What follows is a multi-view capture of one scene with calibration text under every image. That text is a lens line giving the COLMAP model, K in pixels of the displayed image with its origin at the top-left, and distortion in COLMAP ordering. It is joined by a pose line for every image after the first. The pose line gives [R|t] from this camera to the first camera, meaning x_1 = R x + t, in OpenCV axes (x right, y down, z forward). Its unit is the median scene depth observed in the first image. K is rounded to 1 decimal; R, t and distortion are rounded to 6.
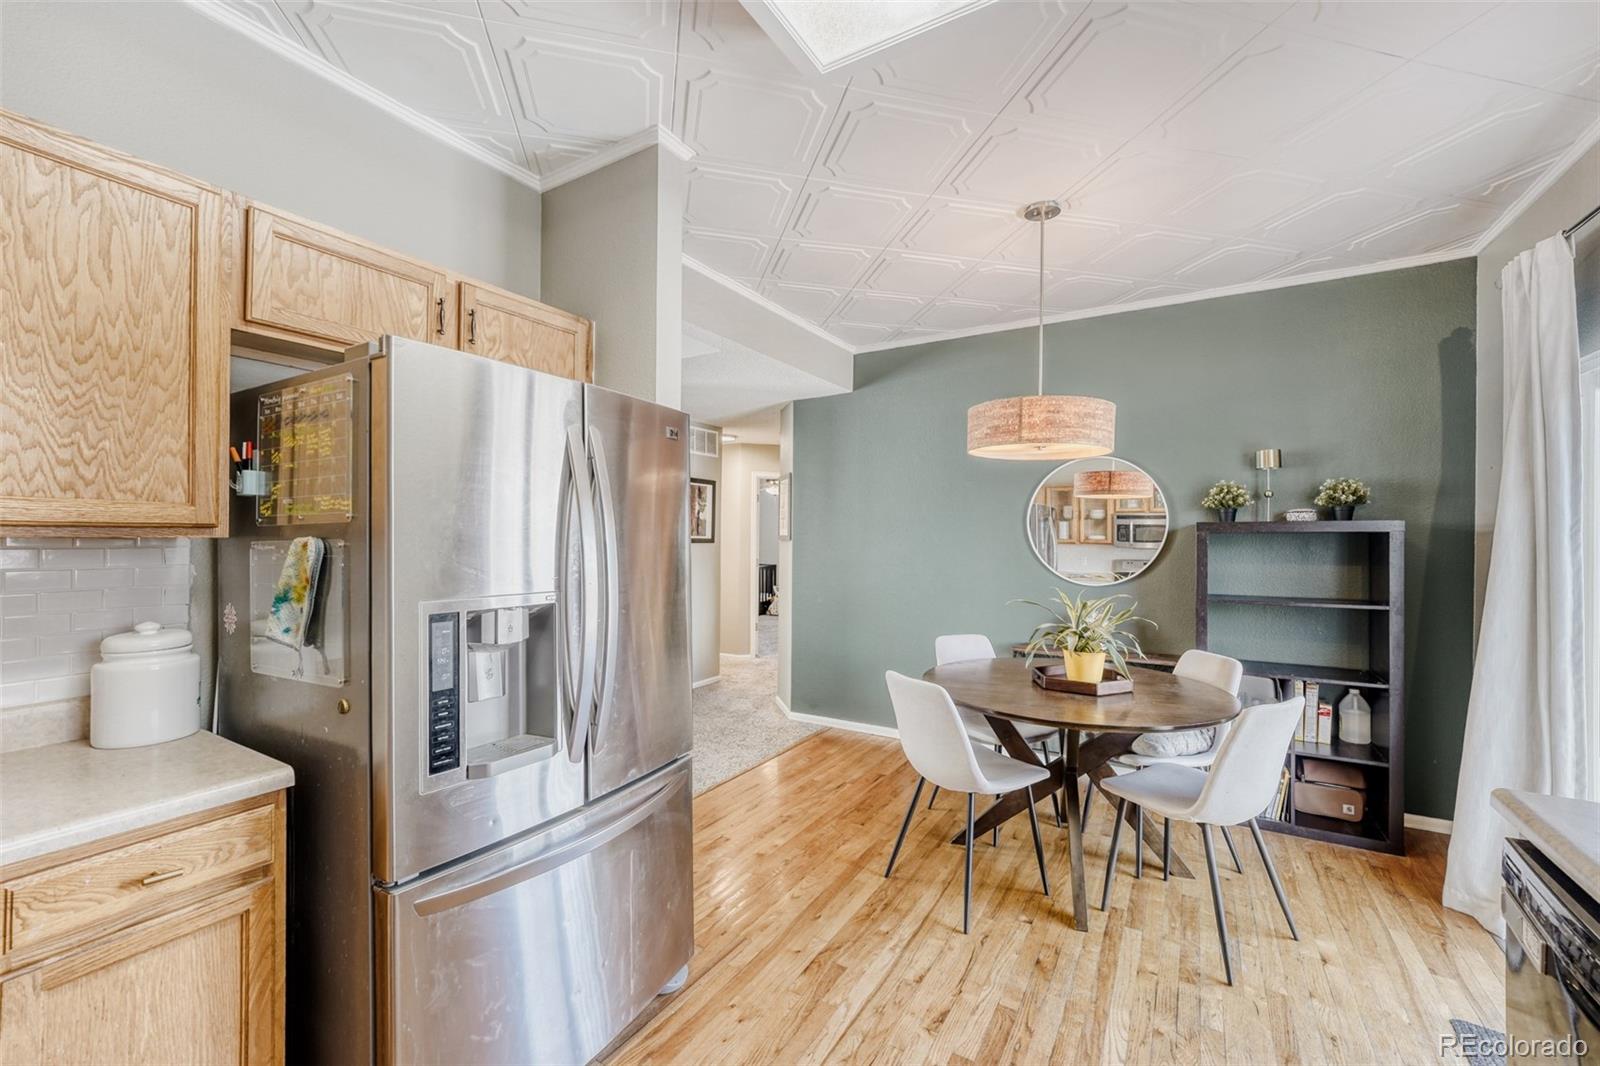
lens RADIAL K [[652.2, 0, 804.4], [0, 652.2, 535.2], [0, 0, 1]] dist [0.001221, 0.000269]
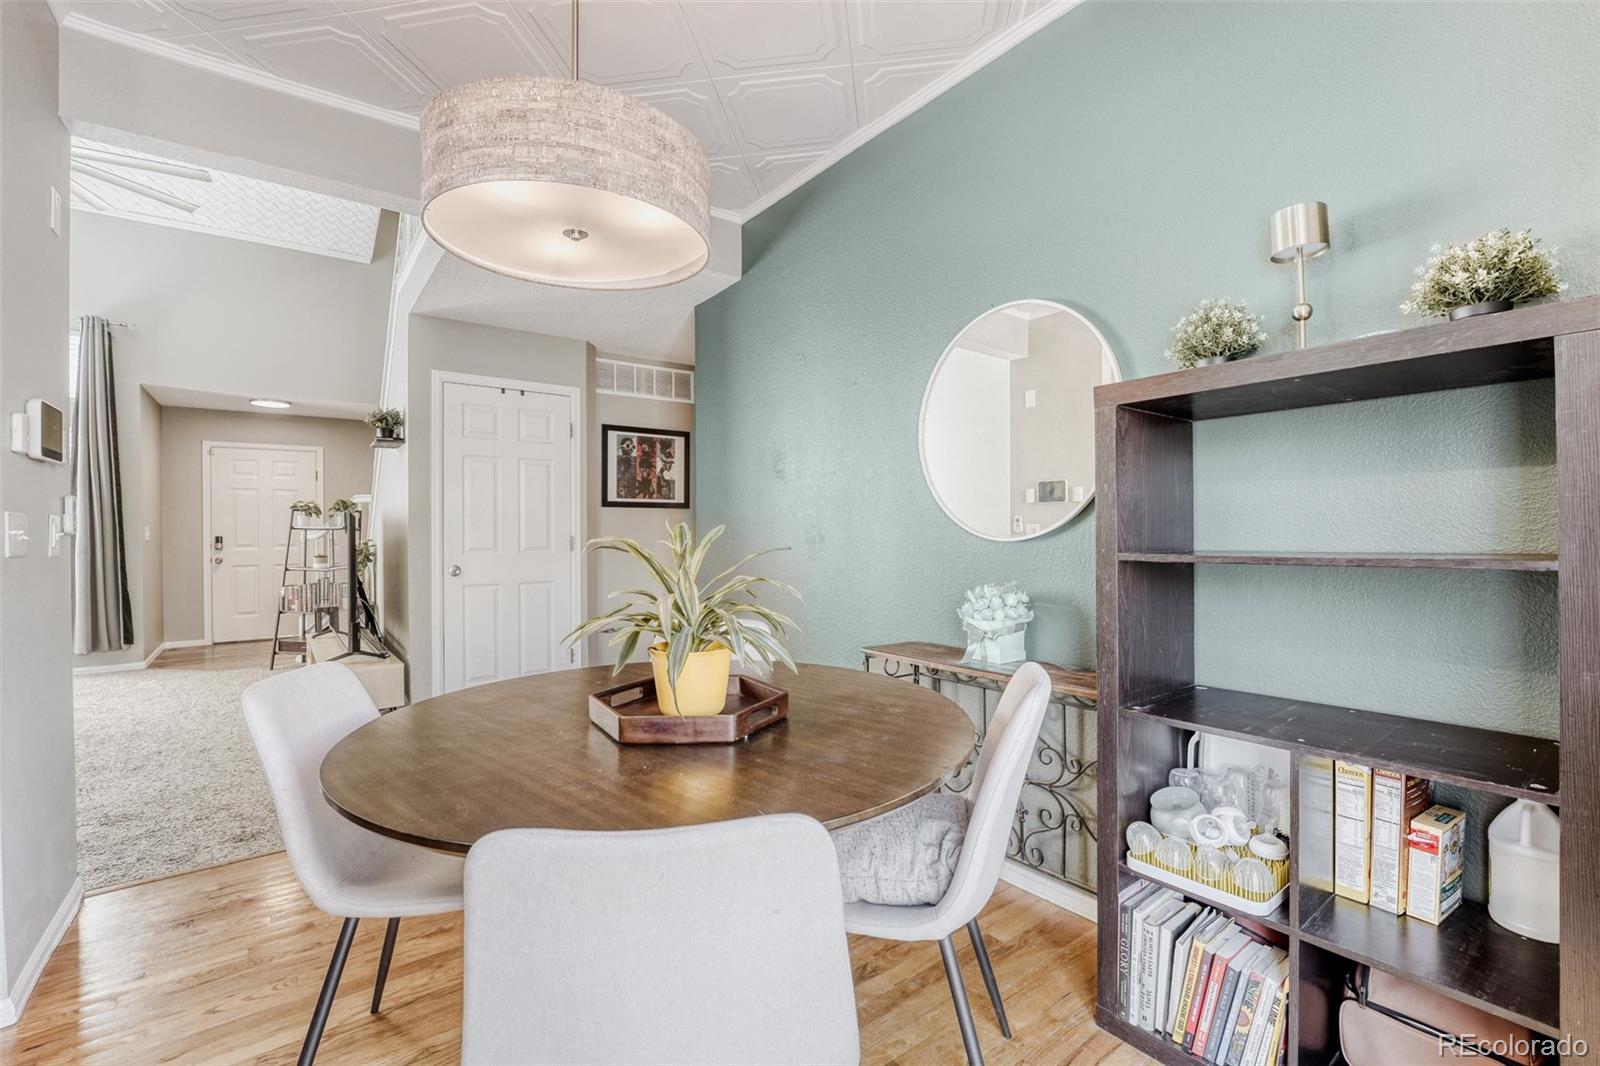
lens RADIAL K [[692.4, 0, 800.0], [0, 692.4, 533.0], [0, 0, 1]] dist [-0.000815, 0.000350]
pose [[0.923184, -0.006895, -0.384297, 0.747254], [0.008159, 0.999965, 0.001658, 0.097462], [0.384272, -0.004666, 0.923208, 0.592818]]
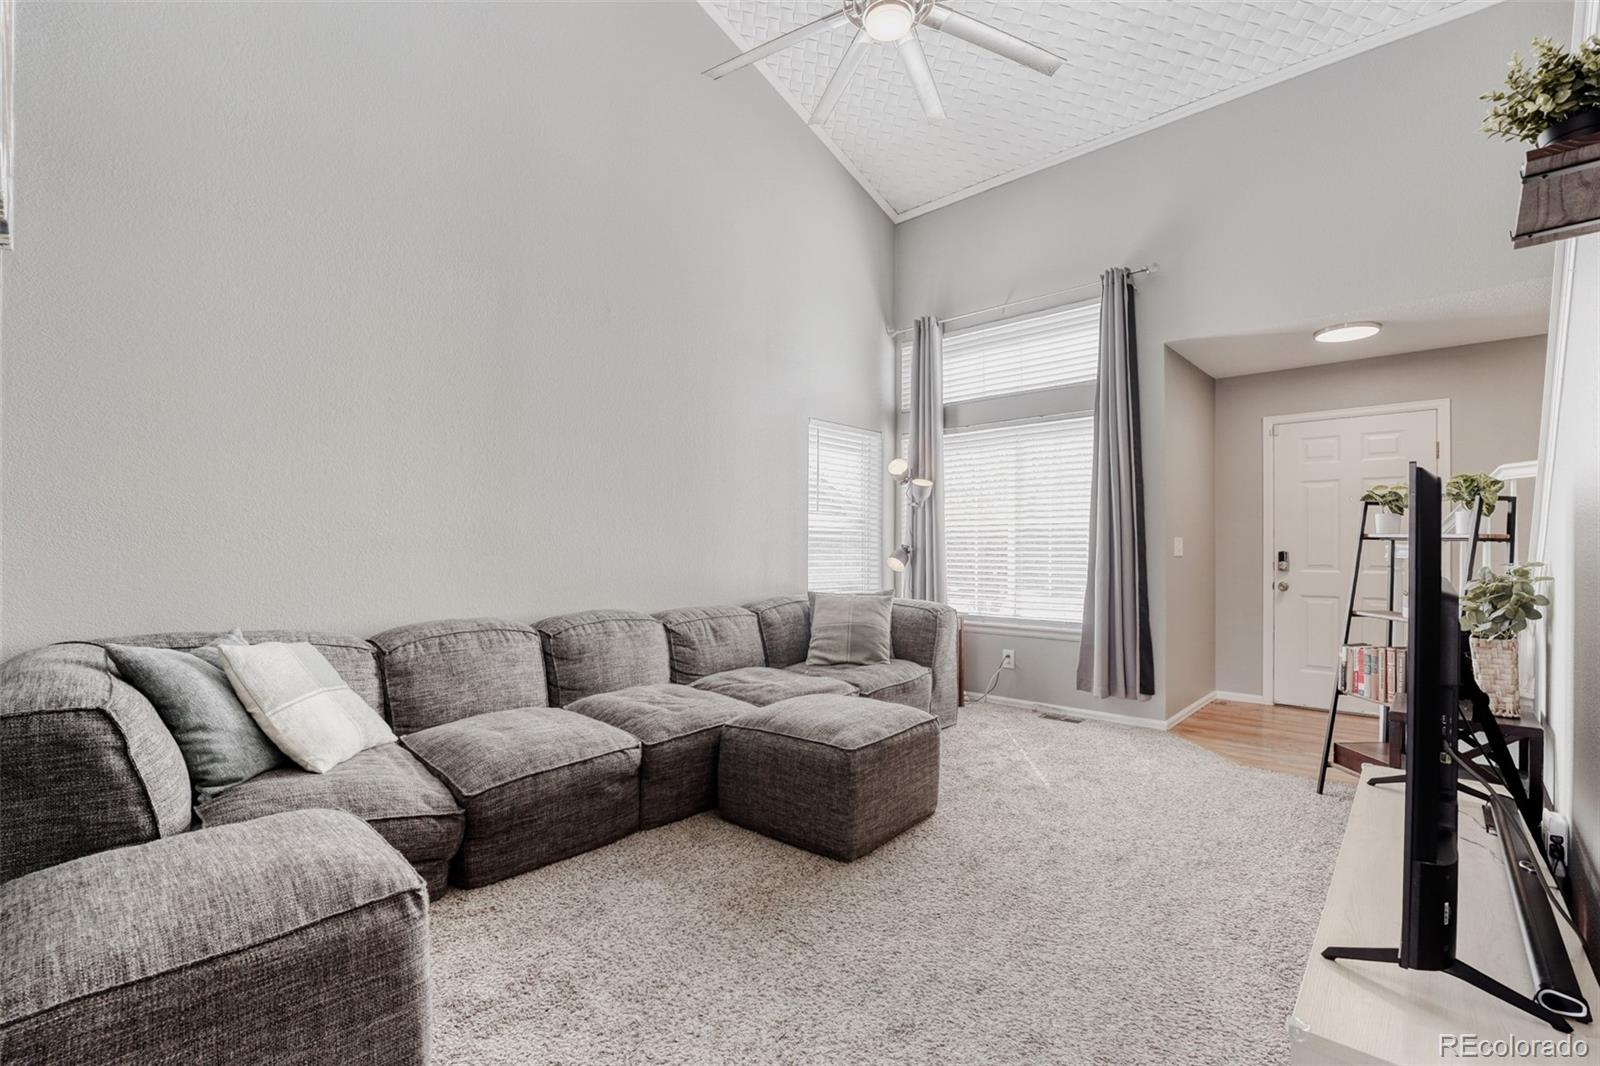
lens RADIAL K [[712.8, 0, 796.1], [0, 712.8, 546.2], [0, 0, 1]] dist [-0.010305, 0.000007]
pose [[-0.206028, -0.006204, -0.978527, -0.293805], [-0.006613, 0.999966, -0.004947, 0.100039], [0.978524, 0.005452, -0.206062, 1.367552]]
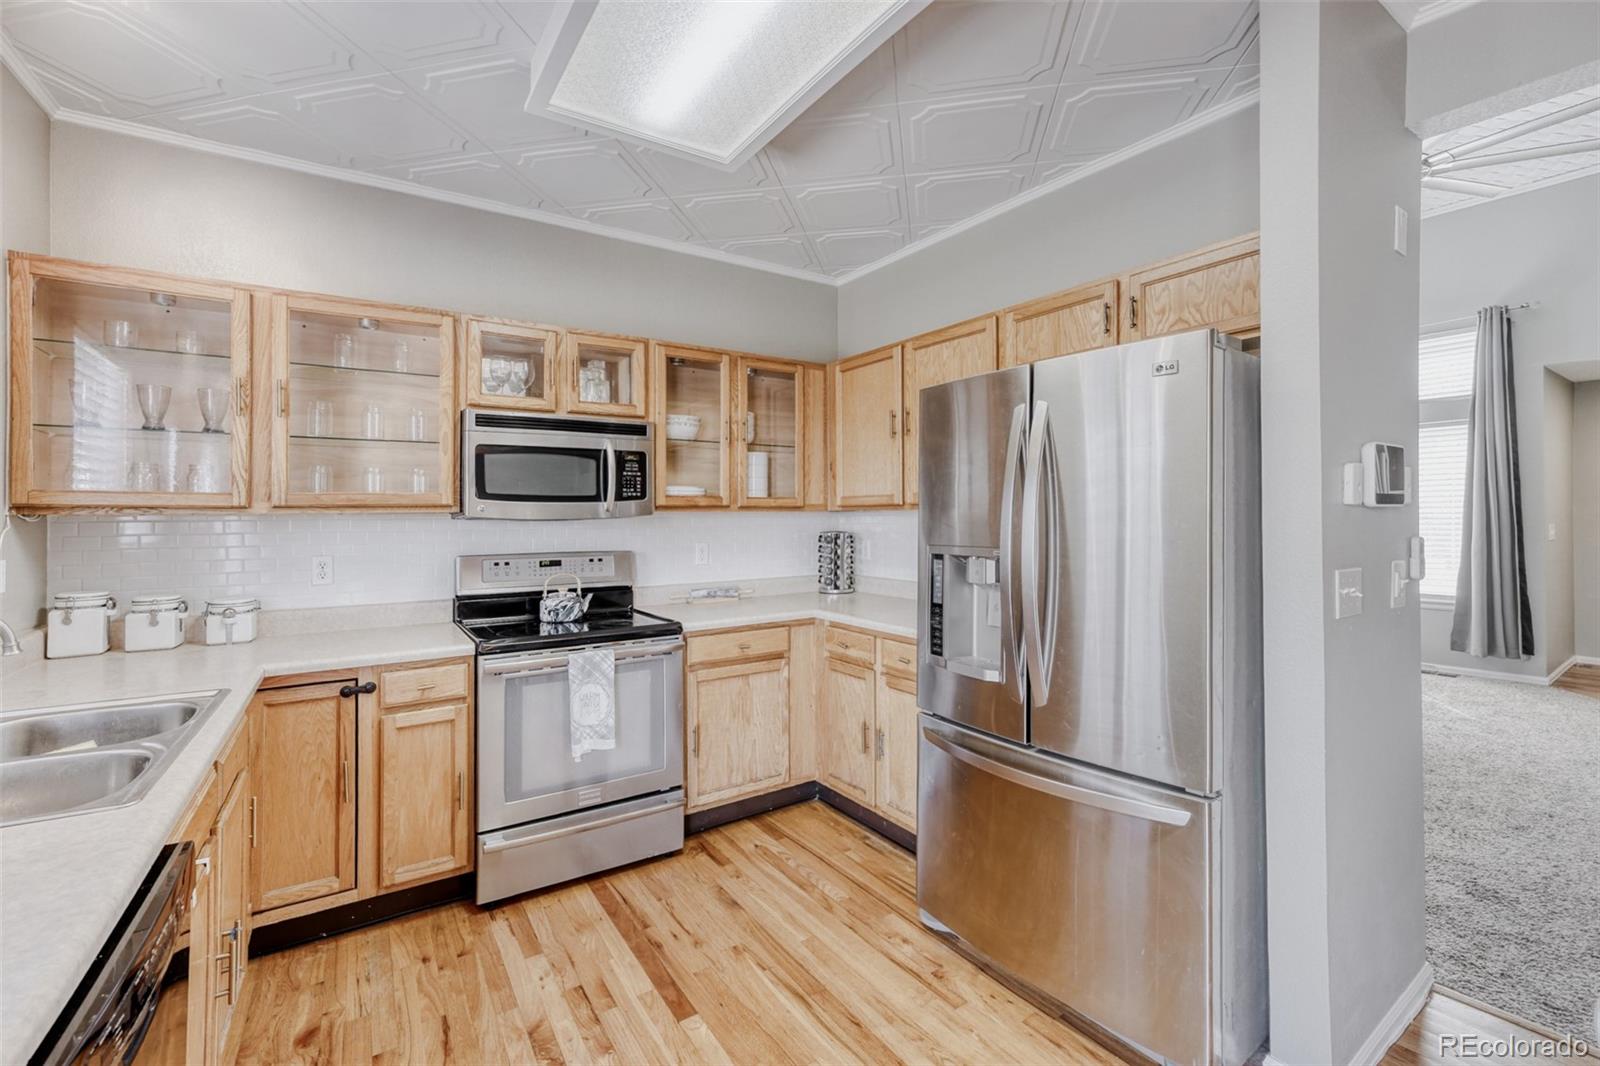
lens RADIAL K [[645.4, 0, 803.7], [0, 645.4, 509.2], [0, 0, 1]] dist [-0.011189, 0.000630]
pose [[-0.444081, -0.006470, -0.895964, 0.520972], [0.008128, 0.999904, -0.011249, 0.012683], [0.895950, -0.012278, -0.443985, 0.745628]]
